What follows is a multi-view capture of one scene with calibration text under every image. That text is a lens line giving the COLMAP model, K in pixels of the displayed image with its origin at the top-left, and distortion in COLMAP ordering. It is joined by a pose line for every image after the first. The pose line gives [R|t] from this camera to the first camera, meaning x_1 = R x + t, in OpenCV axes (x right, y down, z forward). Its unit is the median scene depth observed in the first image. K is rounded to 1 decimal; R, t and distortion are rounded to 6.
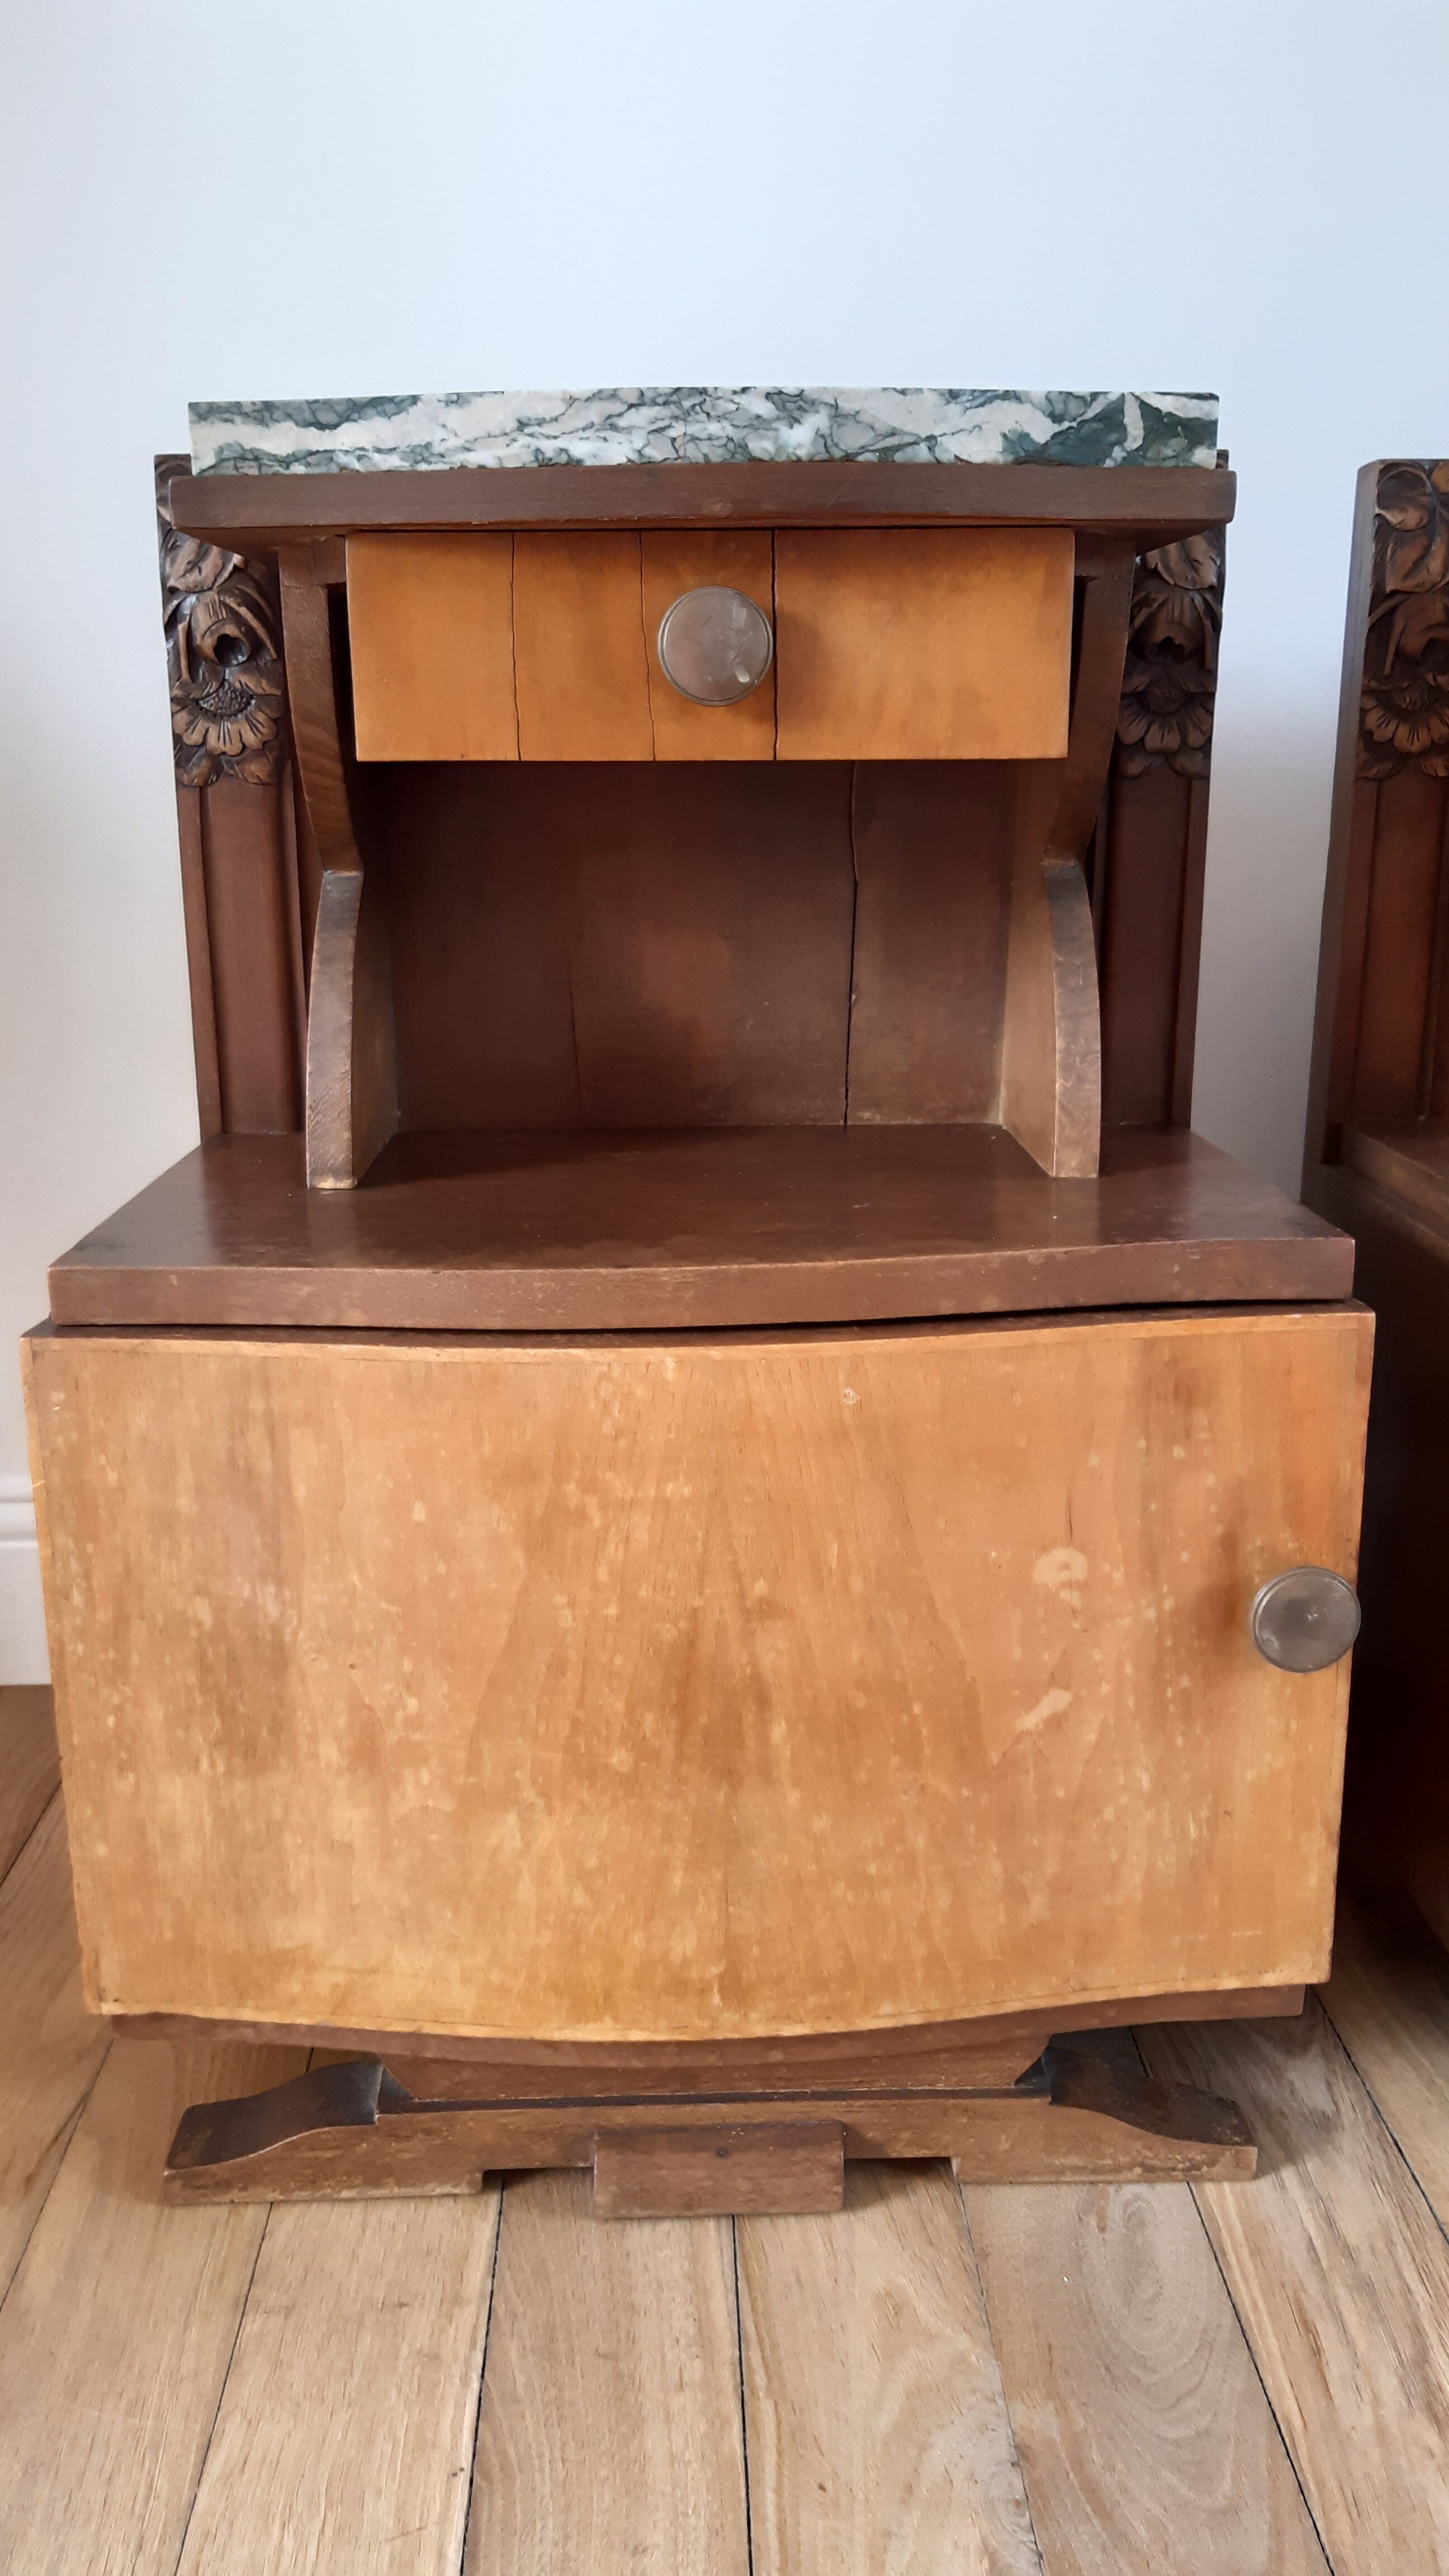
lens RADIAL K [[2116.1, 0, 735.0], [0, 2116.1, 1254.8], [0, 0, 1]] dist [0.037952, -0.062871]
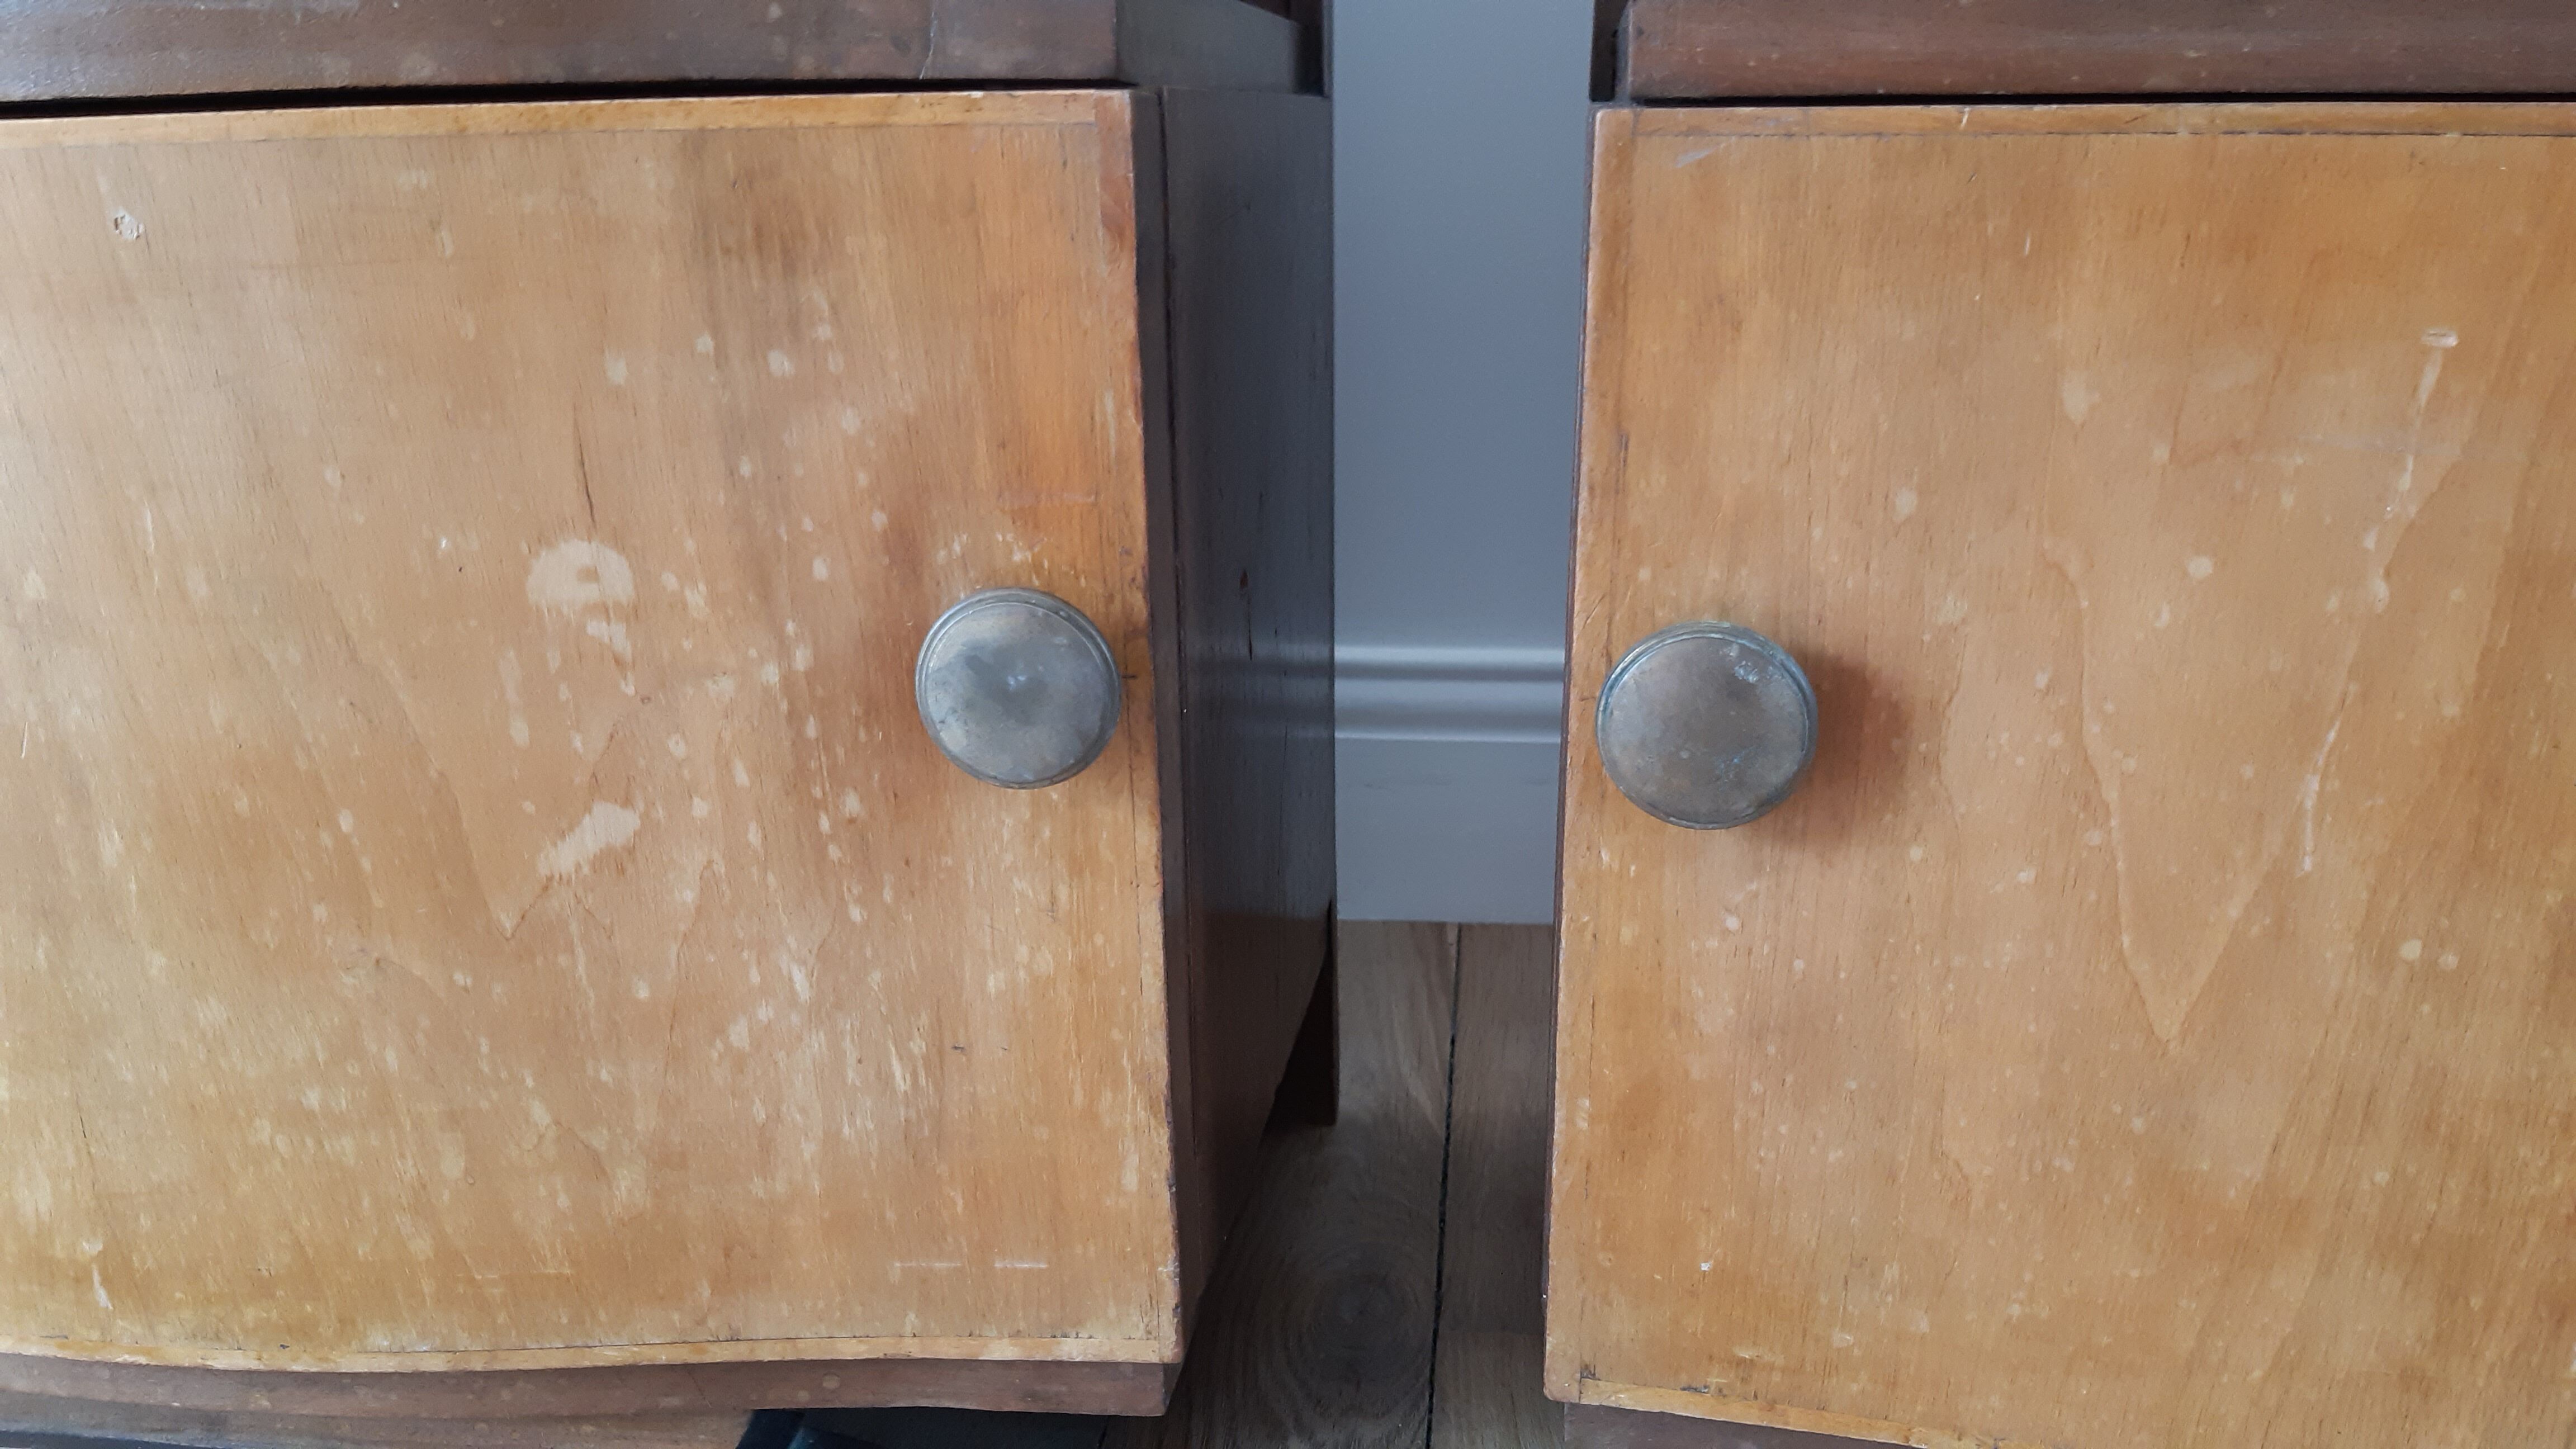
lens RADIAL K [[2046.8, 0, 1306.7], [0, 2046.8, 712.6], [0, 0, 1]] dist [0.094710, -0.174030]
pose [[0.989983, 0.037235, -0.136187, 0.400378], [-0.030929, 0.998362, 0.048133, 0.151657], [0.137757, -0.043439, 0.989513, 0.513150]]
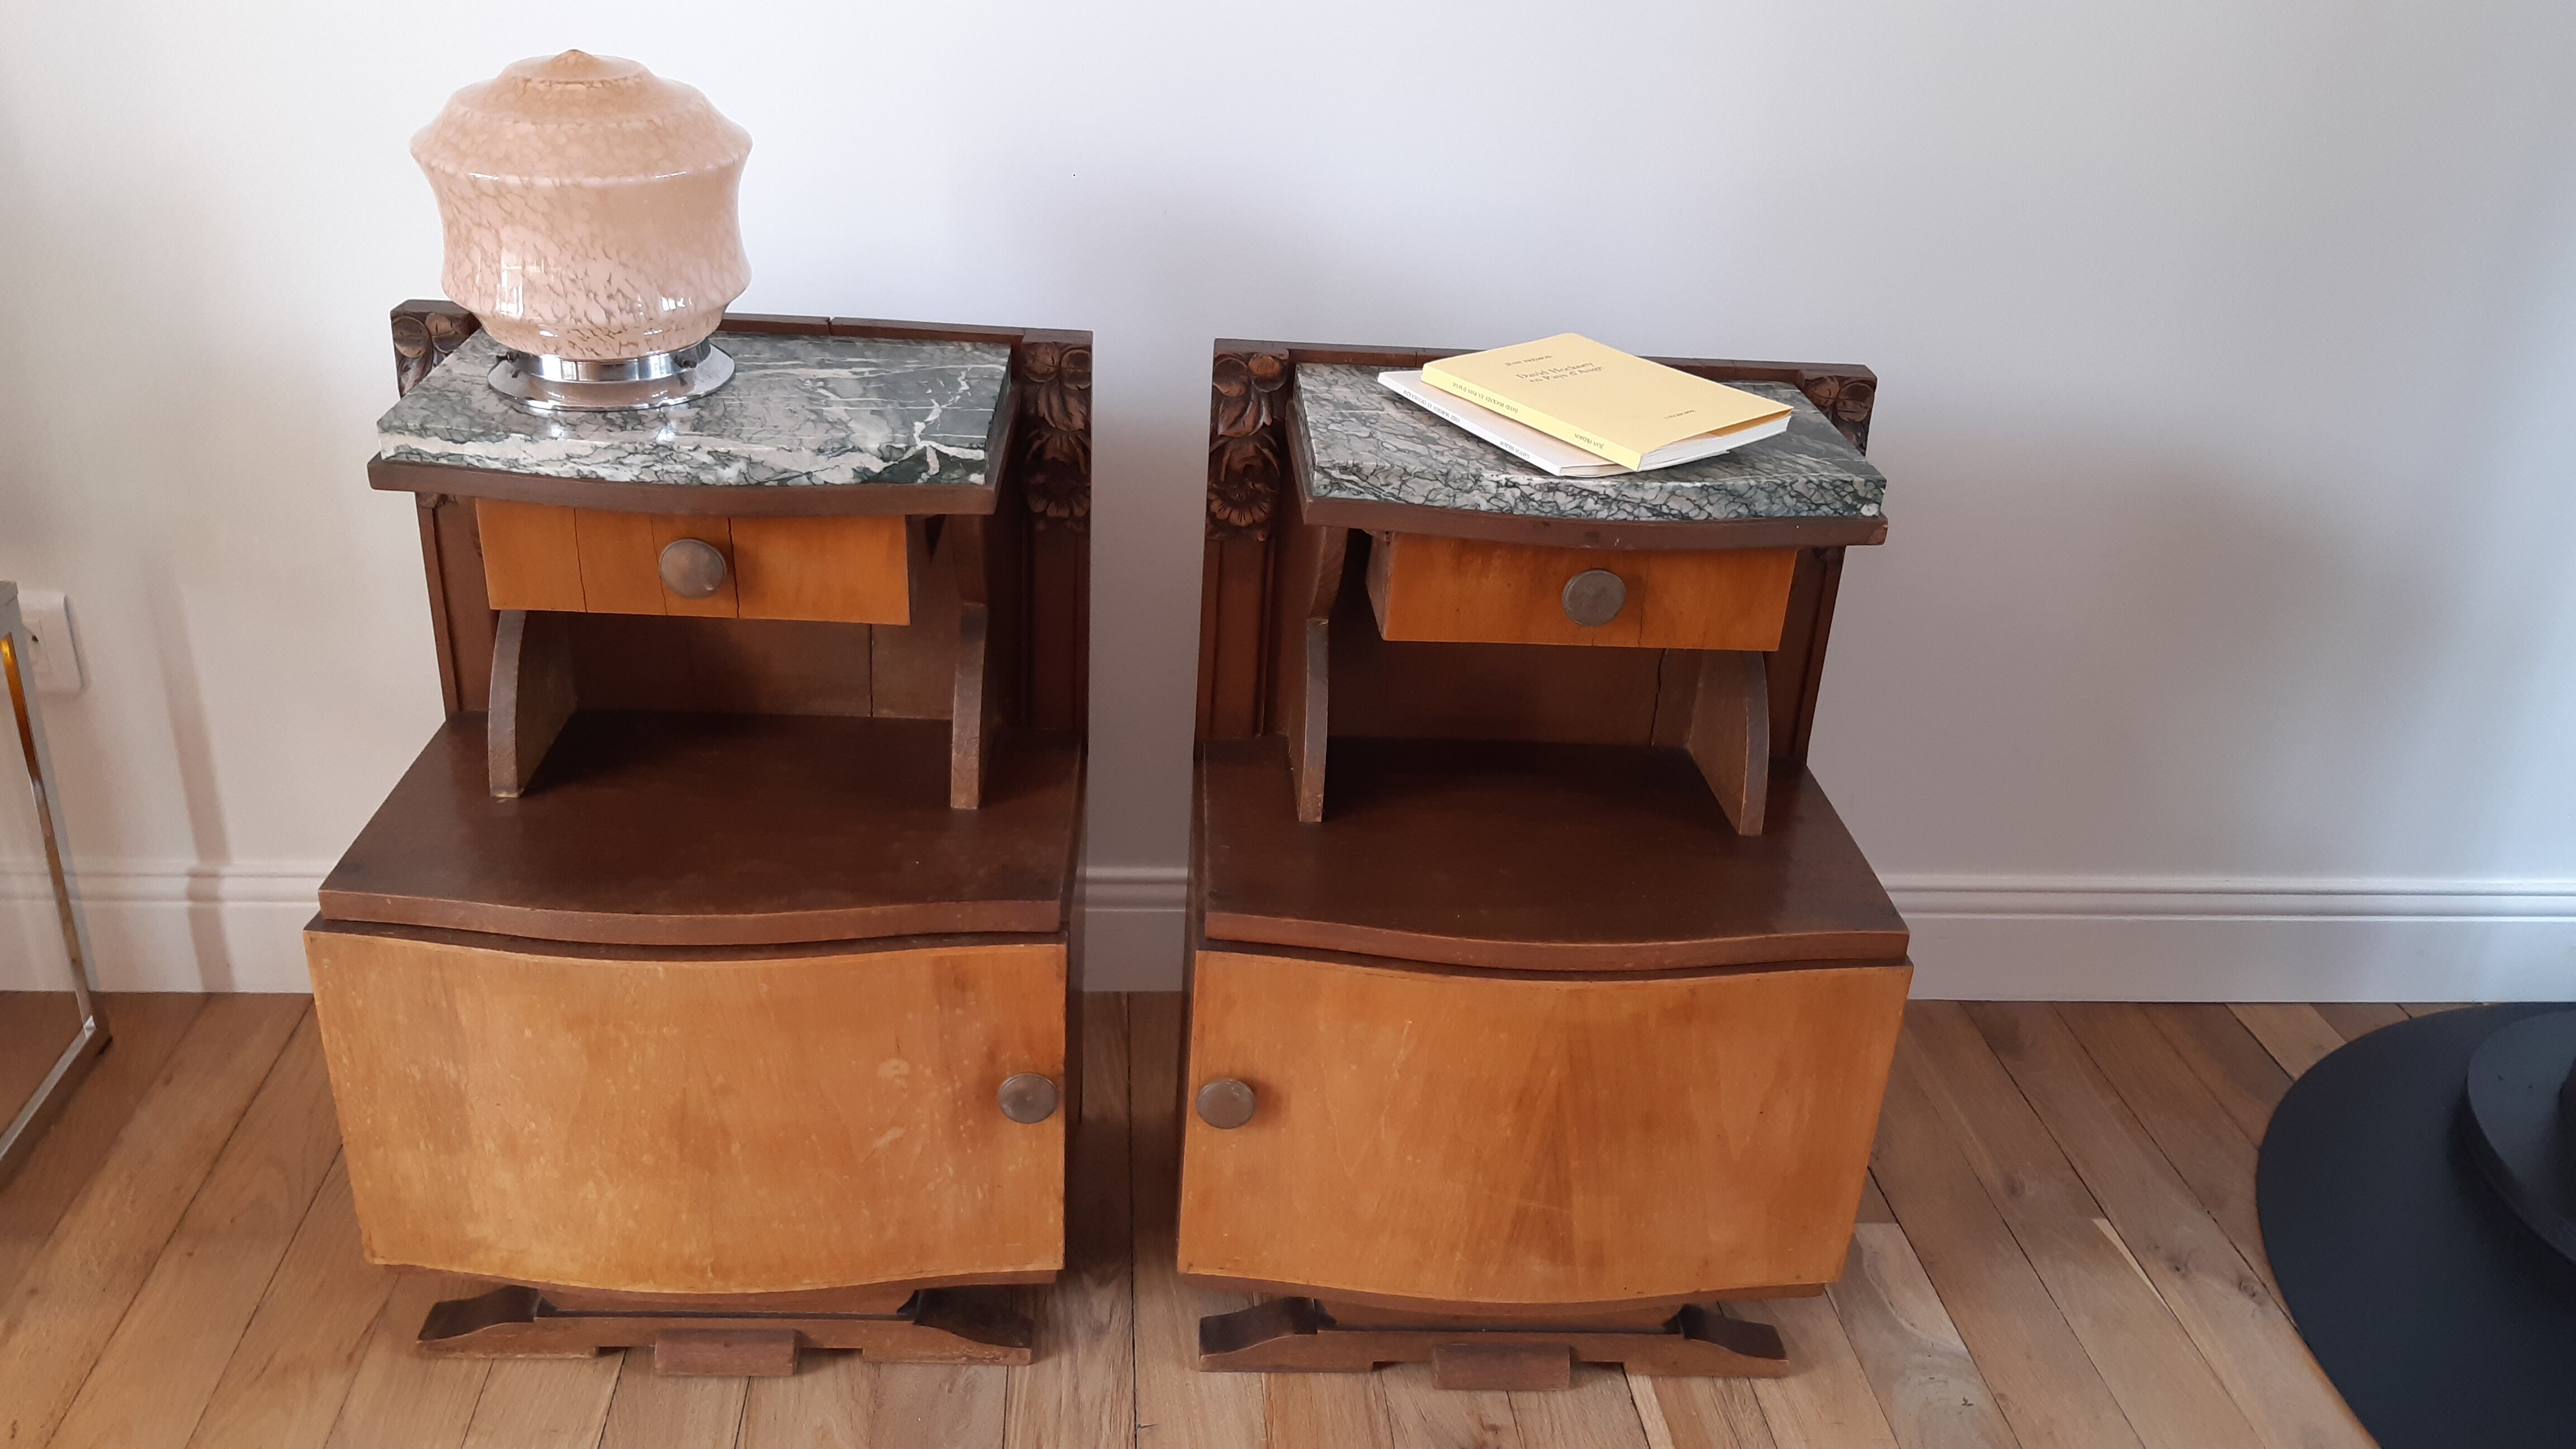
lens RADIAL K [[2046.8, 0, 1282.3], [0, 2046.8, 745.6], [0, 0, 1]] dist [0.094710, -0.174030]
pose [[0.997793, 0.037621, 0.054718, 0.367303], [-0.048679, 0.974865, 0.217413, -0.528677], [-0.045163, -0.219597, 0.974545, -0.668766]]
